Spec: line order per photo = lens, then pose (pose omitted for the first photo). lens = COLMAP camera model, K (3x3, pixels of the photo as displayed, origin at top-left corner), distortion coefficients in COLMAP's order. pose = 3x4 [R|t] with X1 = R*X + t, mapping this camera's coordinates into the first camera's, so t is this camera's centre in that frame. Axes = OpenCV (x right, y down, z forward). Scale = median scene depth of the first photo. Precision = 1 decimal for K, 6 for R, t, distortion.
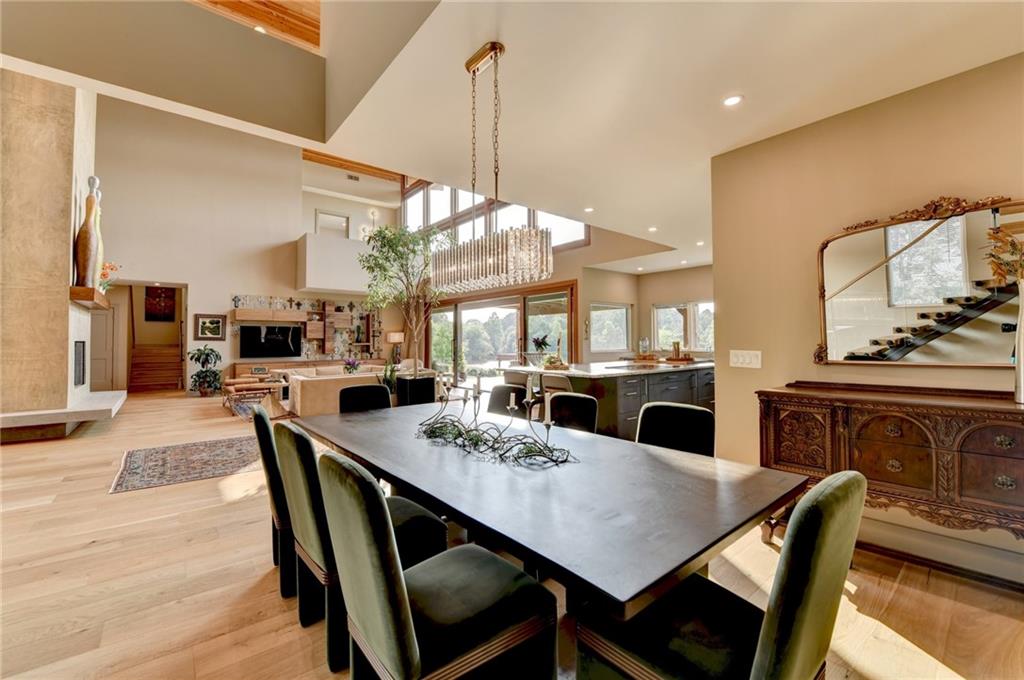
lens RADIAL K [[423.6, 0, 512.0], [0, 423.6, 340.0], [0, 0, 1]] dist [-0.000241, -0.000035]
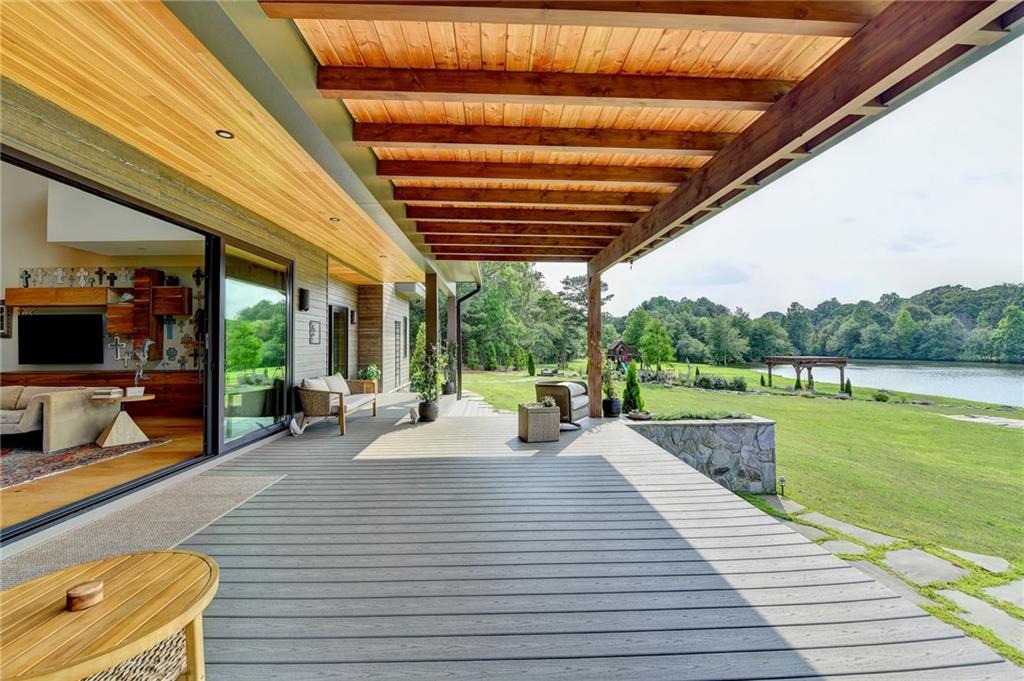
lens RADIAL K [[423.6, 0, 512.0], [0, 423.6, 340.5], [0, 0, 1]] dist [-0.000241, -0.000035]
pose [[0.794061, -0.005482, -0.607814, 0.317978], [0.007673, 0.999970, 0.001005, 0.009778], [0.607790, -0.005462, 0.794079, 0.861849]]
